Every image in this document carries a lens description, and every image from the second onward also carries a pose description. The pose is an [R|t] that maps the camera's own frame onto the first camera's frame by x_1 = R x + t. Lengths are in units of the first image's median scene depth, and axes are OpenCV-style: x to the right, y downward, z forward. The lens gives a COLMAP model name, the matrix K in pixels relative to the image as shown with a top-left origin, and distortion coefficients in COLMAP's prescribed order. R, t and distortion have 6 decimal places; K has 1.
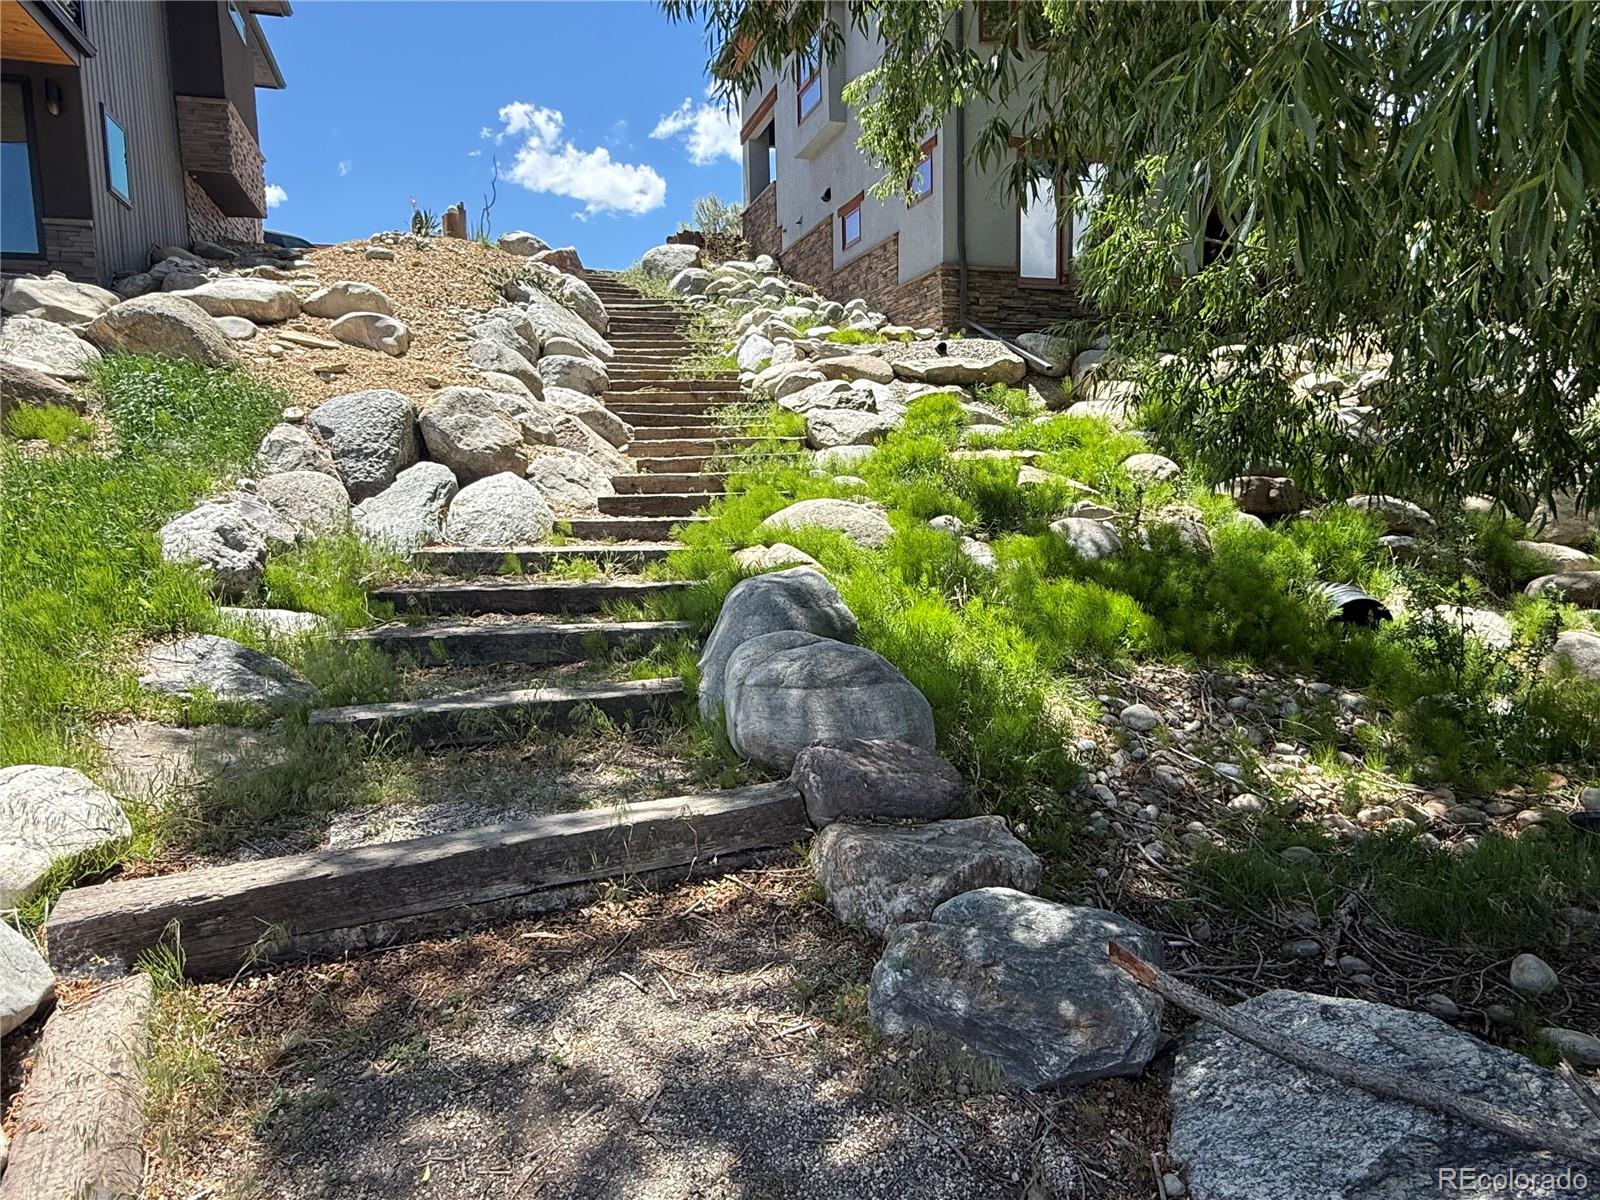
lens RADIAL K [[981.9, 0, 799.0], [0, 981.9, 597.8], [0, 0, 1]] dist [-0.003199, -0.000401]
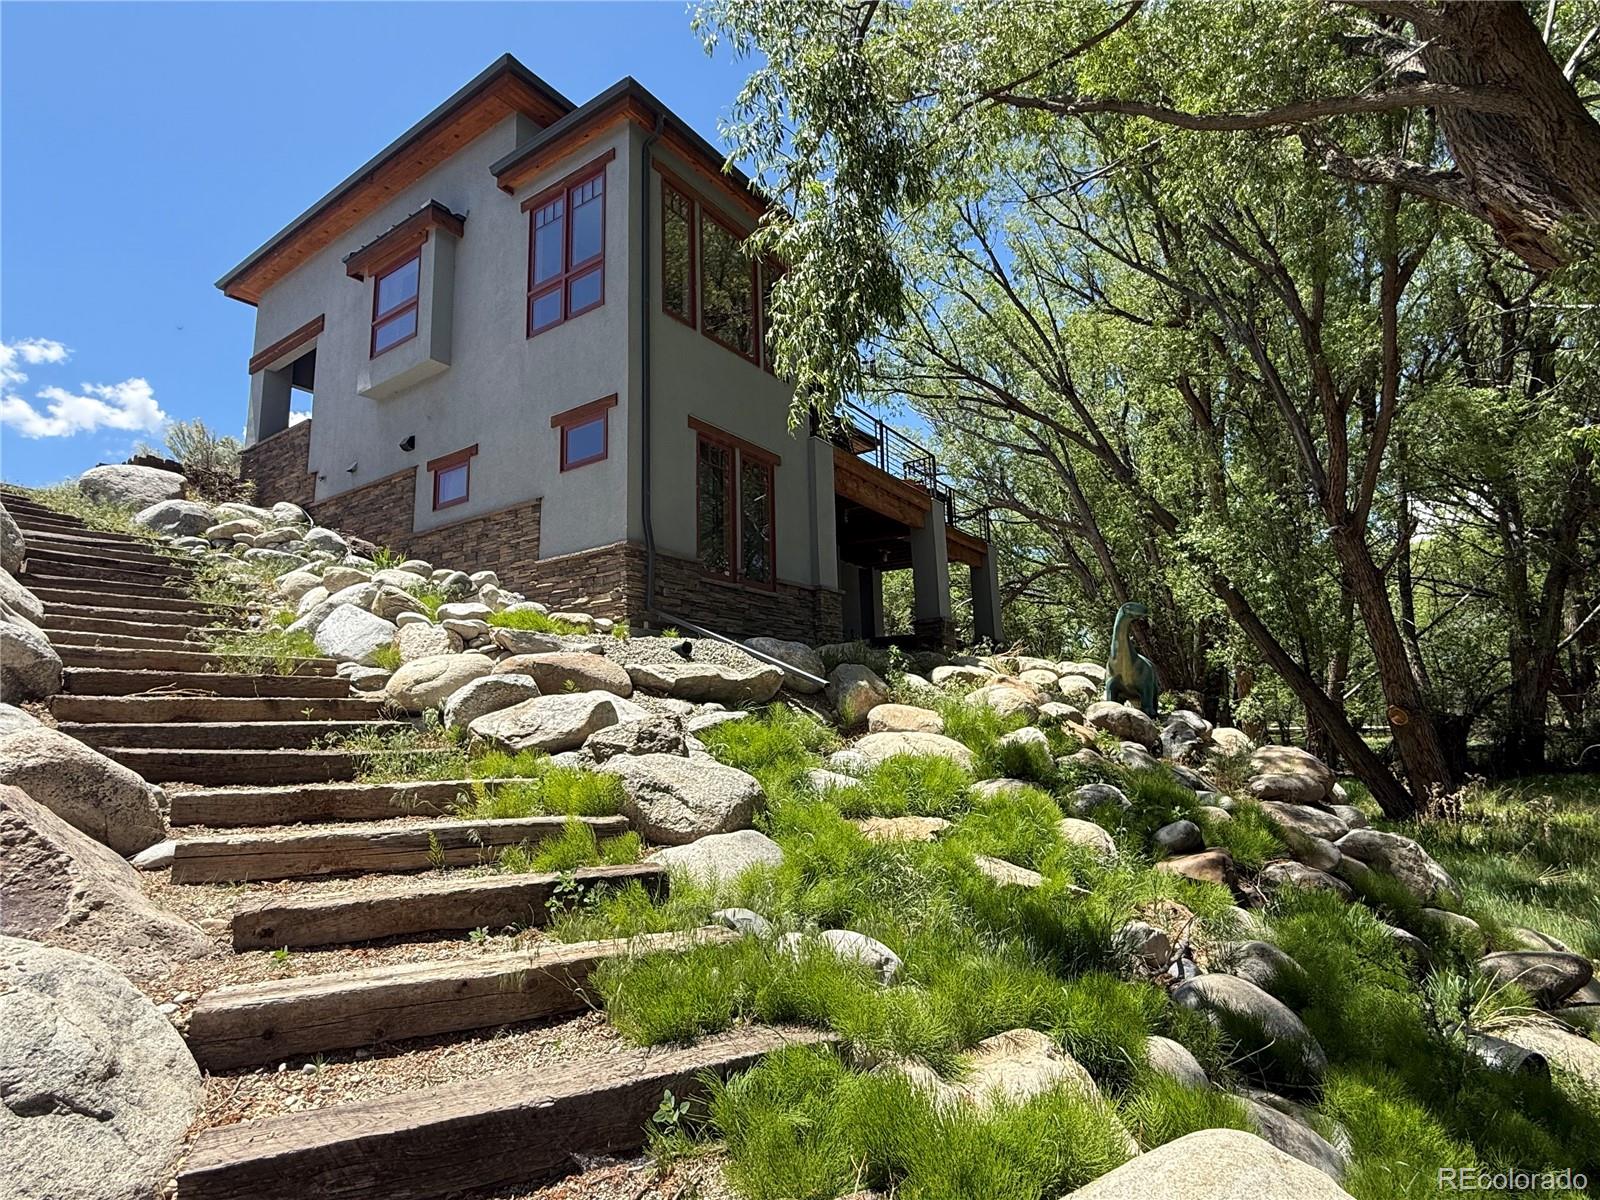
lens RADIAL K [[817.2, 0, 797.3], [0, 817.2, 606.1], [0, 0, 1]] dist [0.001146, 0.000099]
pose [[0.799490, 0.096223, 0.592923, -0.120515], [0.074550, 0.963560, -0.256895, -0.099715], [-0.596036, 0.249587, 0.763183, 0.387326]]
